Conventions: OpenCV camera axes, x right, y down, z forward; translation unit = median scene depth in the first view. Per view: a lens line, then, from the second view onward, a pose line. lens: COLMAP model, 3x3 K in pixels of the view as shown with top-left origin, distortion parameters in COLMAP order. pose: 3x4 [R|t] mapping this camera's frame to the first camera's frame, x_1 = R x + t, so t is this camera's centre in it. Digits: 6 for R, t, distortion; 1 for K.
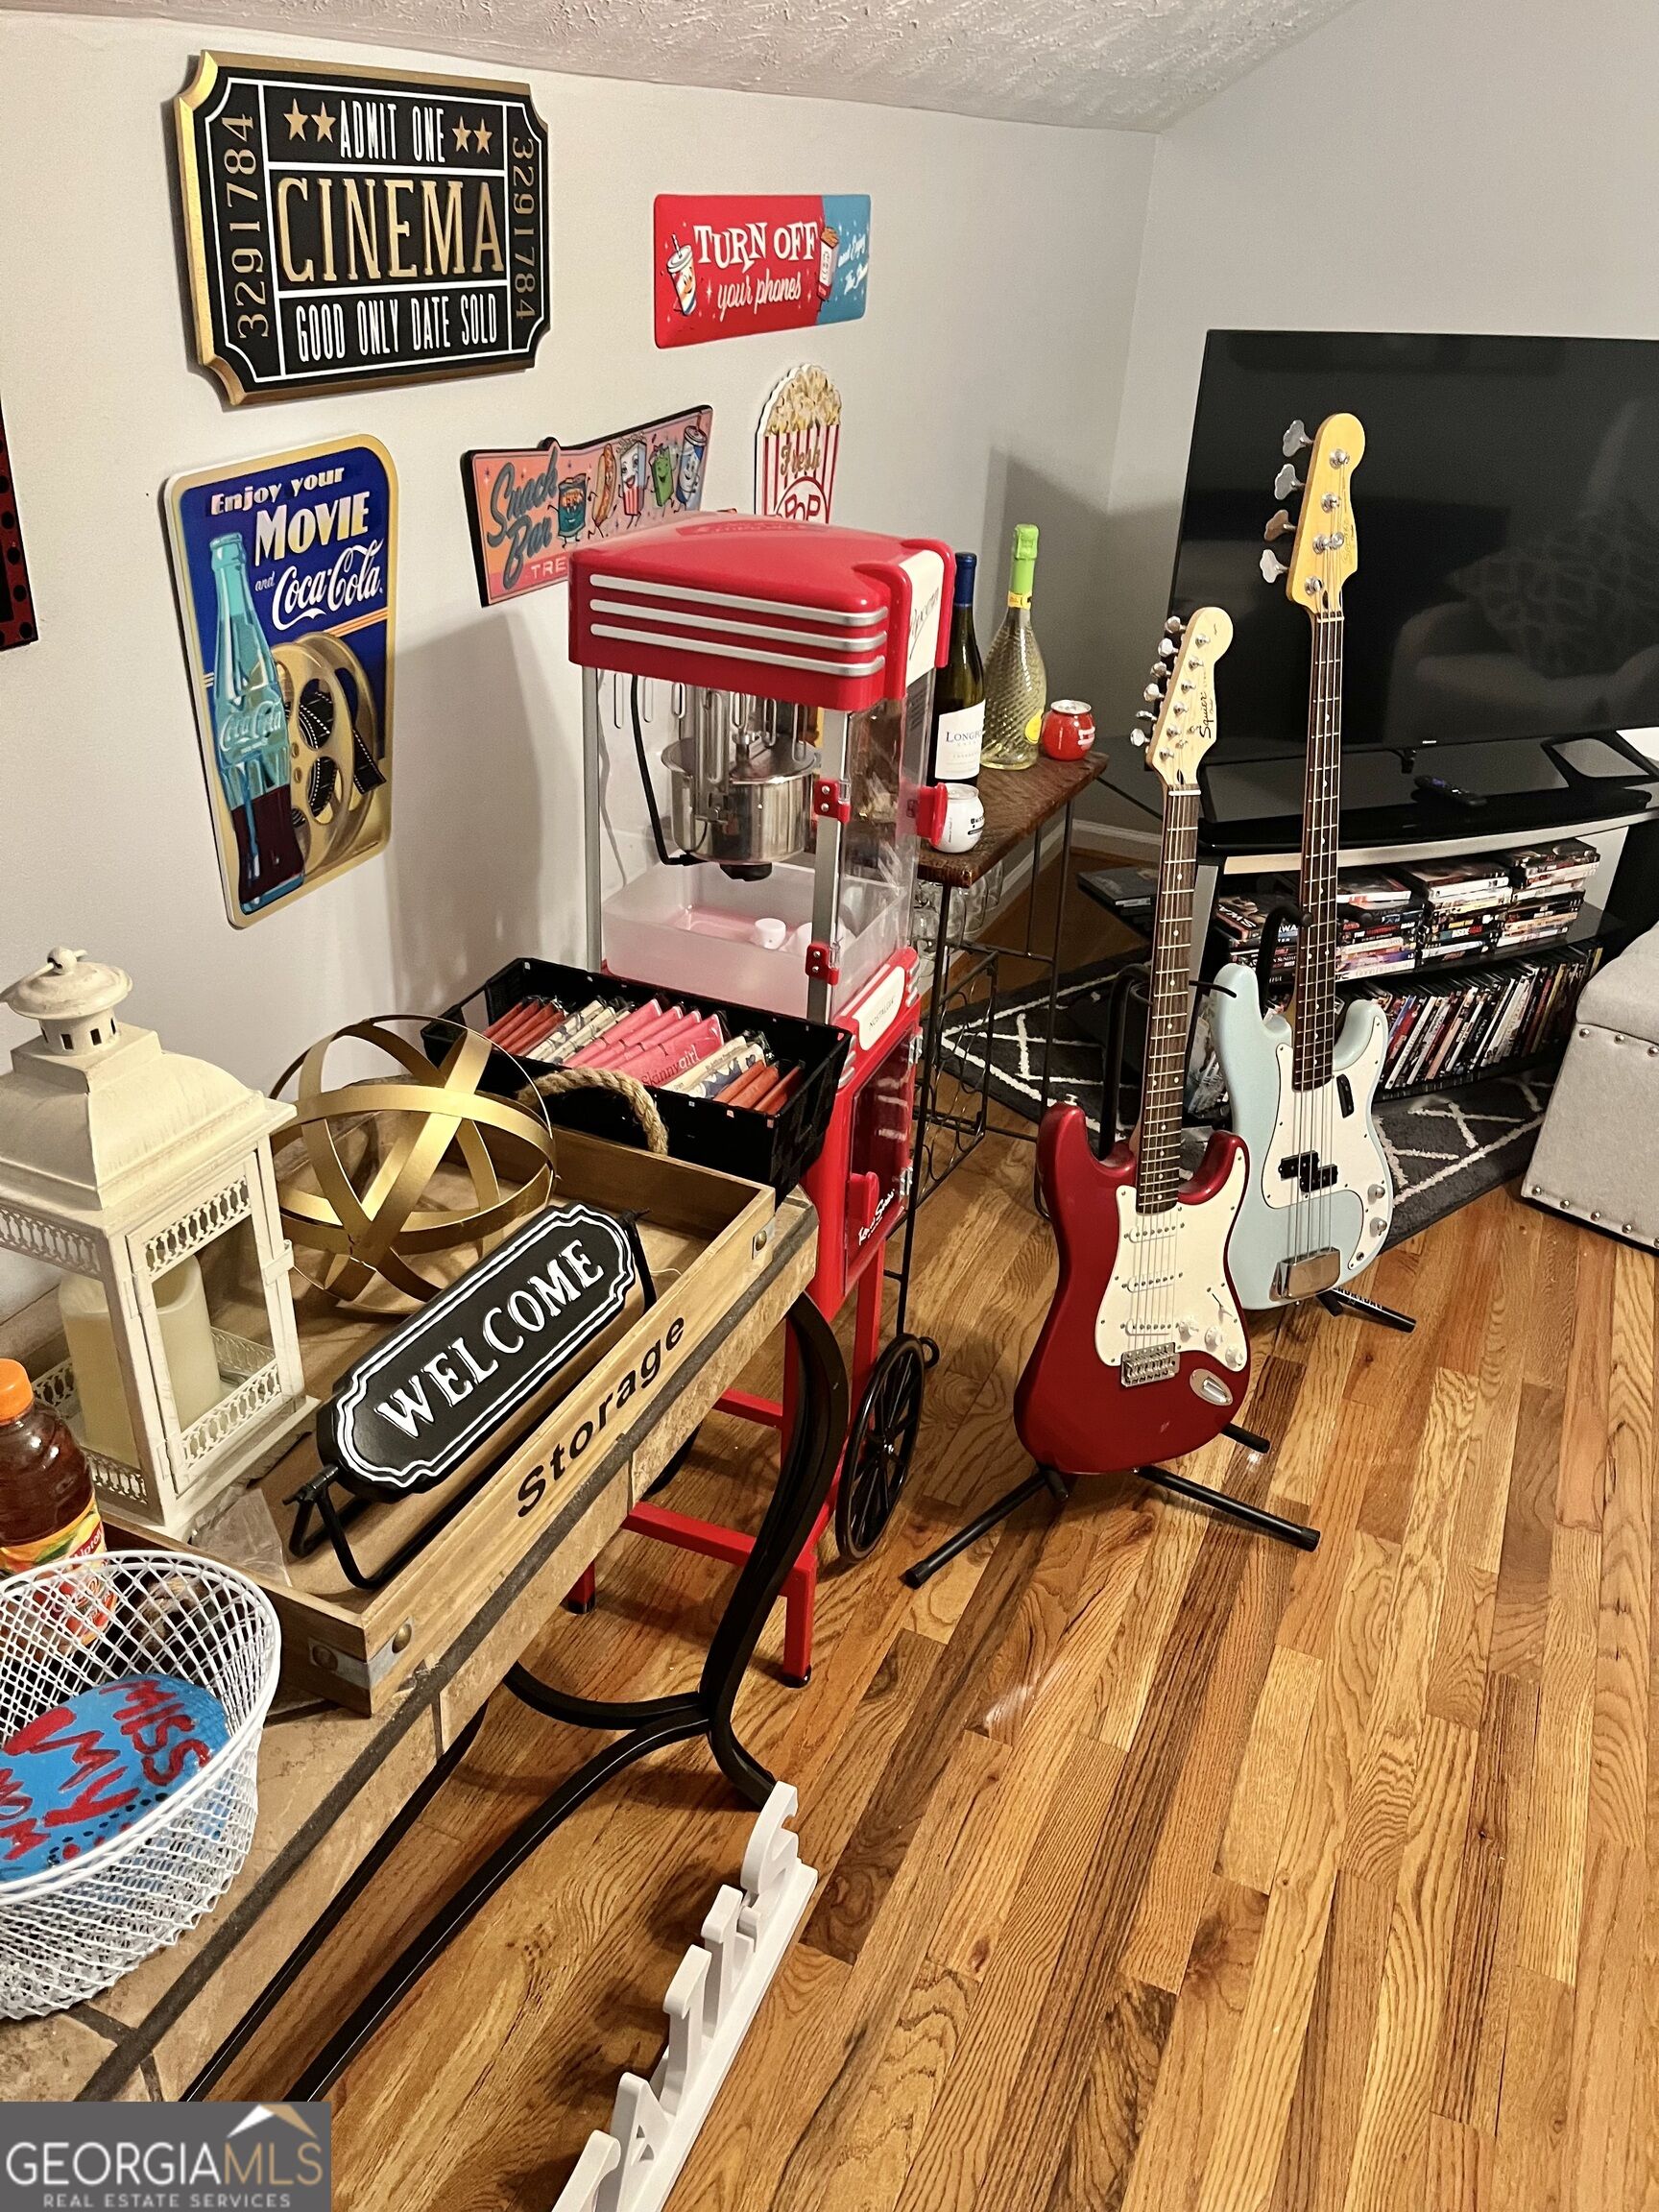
lens RADIAL K [[1665.8, 0, 829.5], [0, 1665.8, 1106.0], [0, 0, 1]] dist [0.009850, 0.006183]
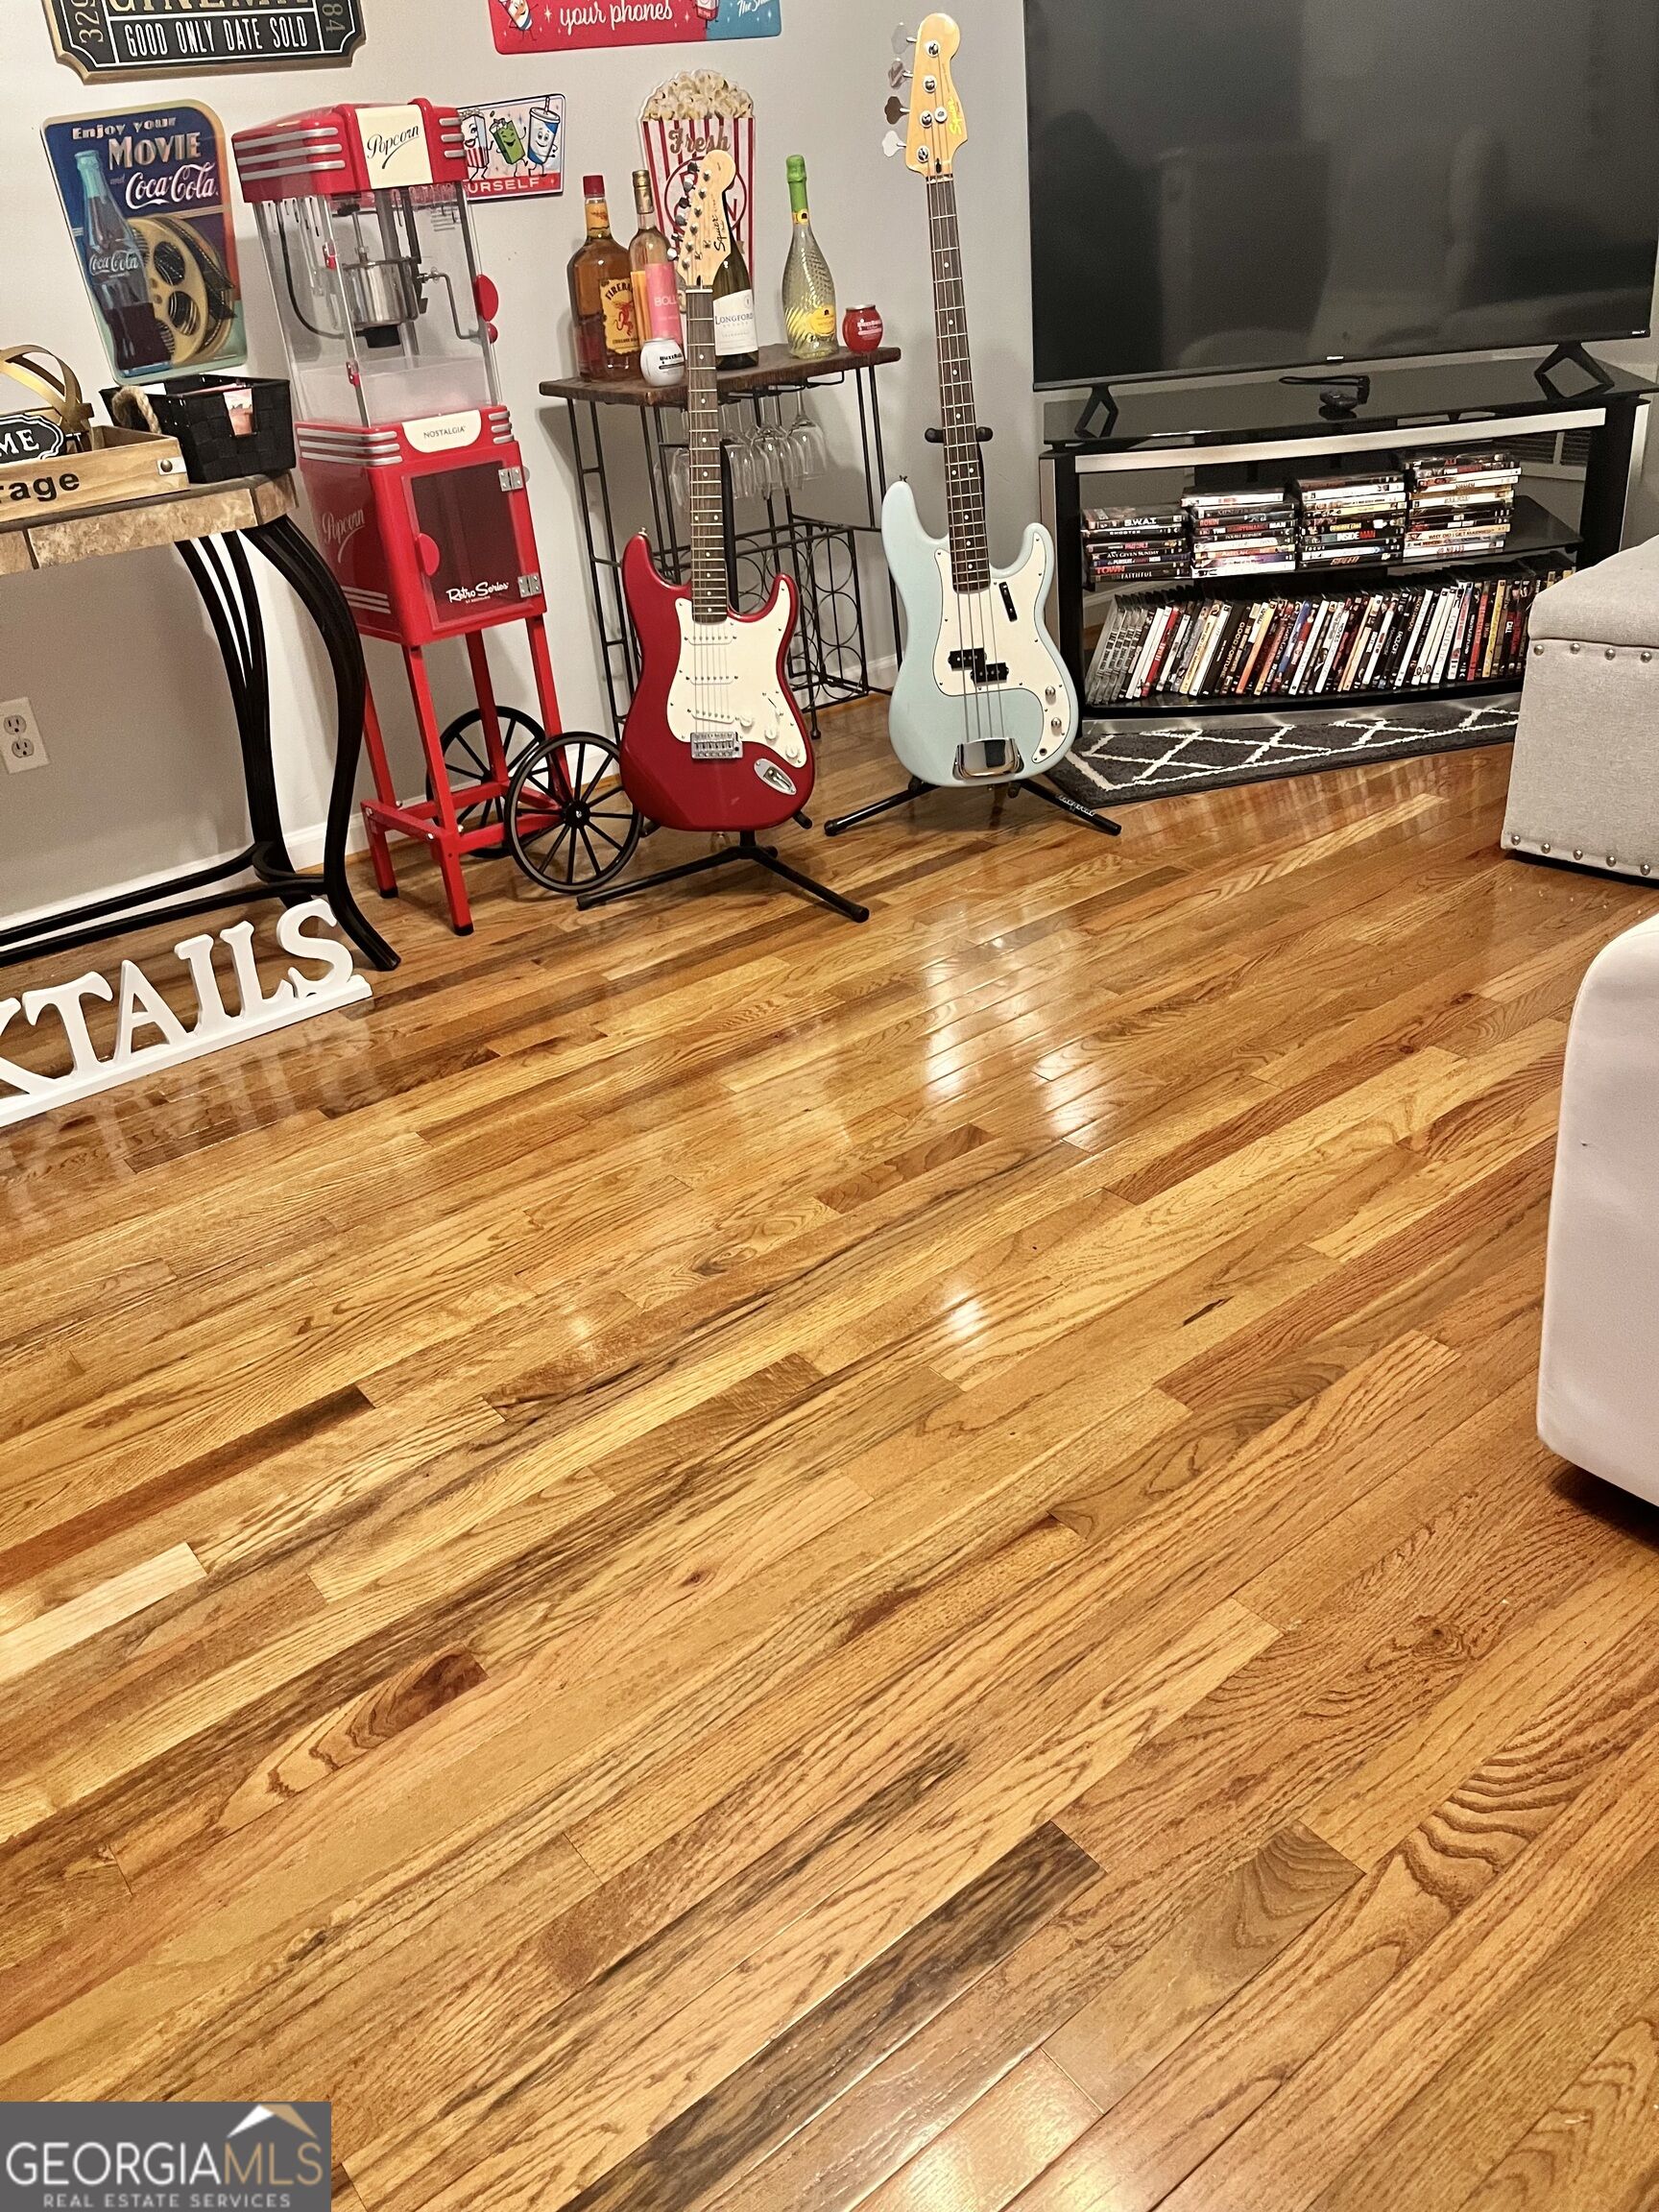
lens RADIAL K [[1690.2, 0, 829.5], [0, 1690.2, 1106.0], [0, 0, 1]] dist [0.073453, -0.121121]
pose [[0.868794, 0.115880, -0.481423, 0.828149], [-0.116630, 0.992767, 0.028488, 0.336774], [0.481242, 0.031398, 0.876025, -0.144109]]
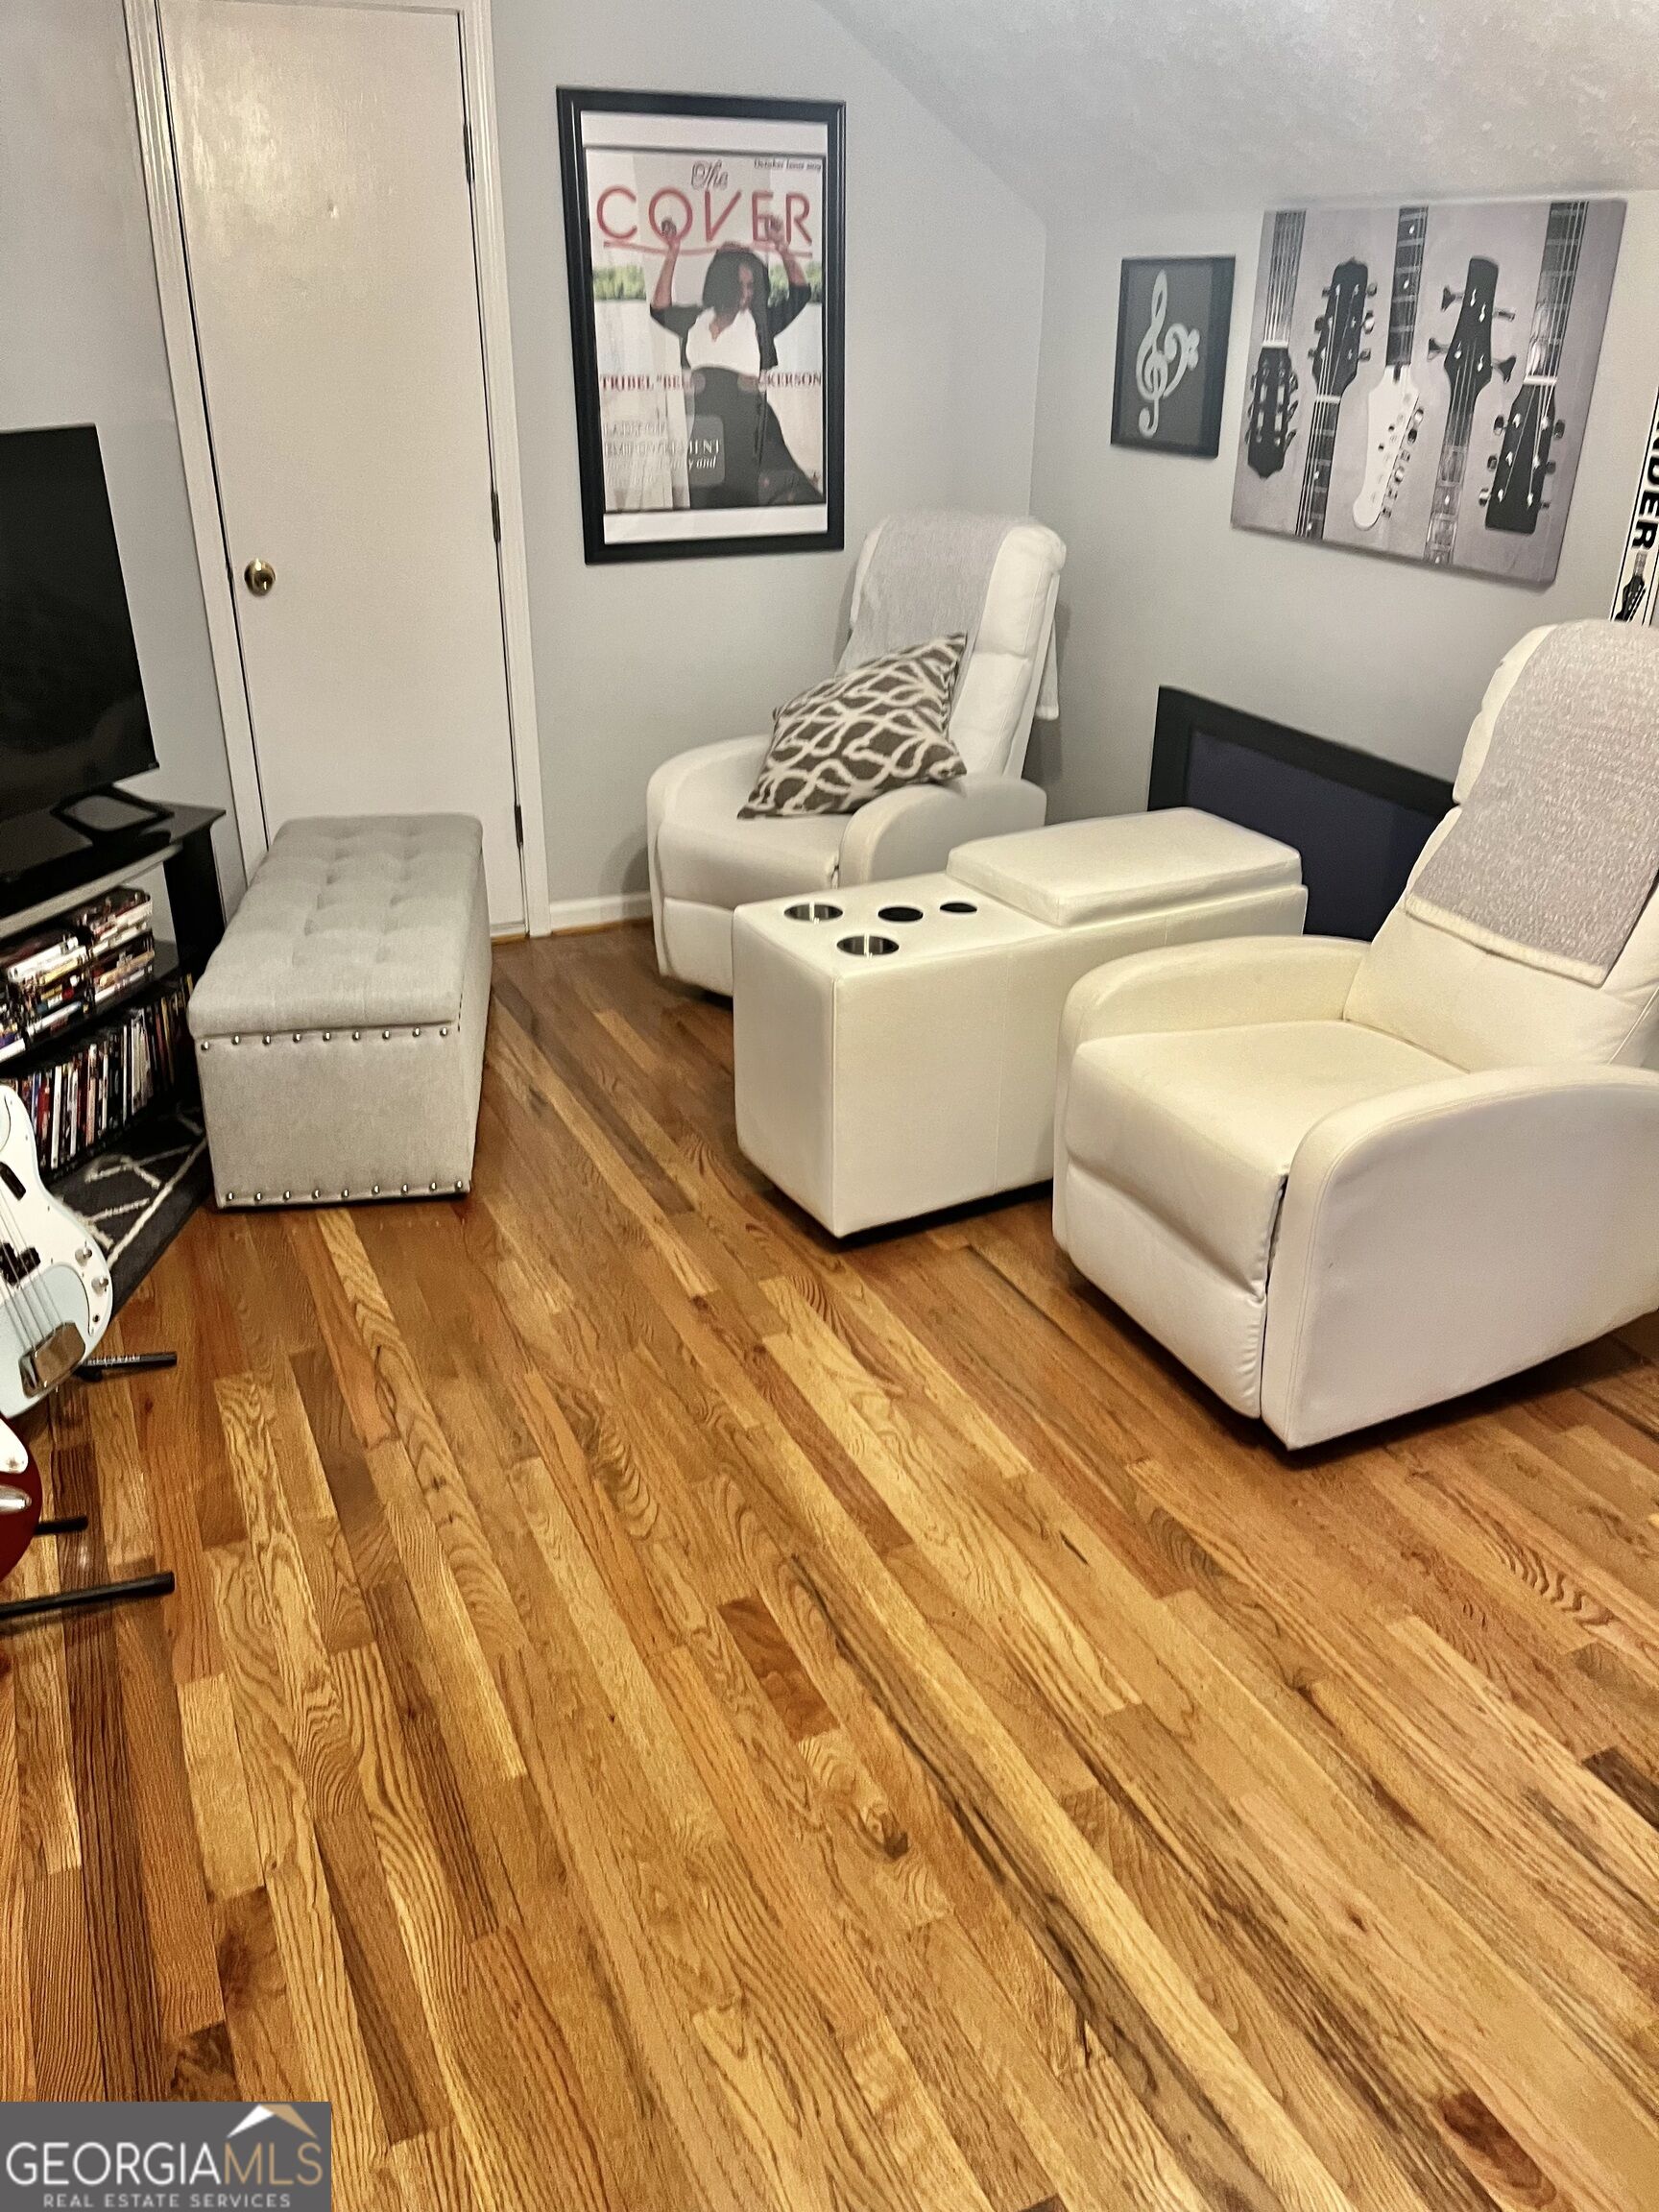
lens RADIAL K [[1638.9, 0, 829.5], [0, 1638.9, 1106.0], [0, 0, 1]] dist [0.091591, -0.117356]
pose [[0.653050, -0.358244, 0.667224, -0.021222], [0.385607, 0.915572, 0.114172, 0.028181], [-0.651793, 0.182726, 0.736055, -0.066374]]
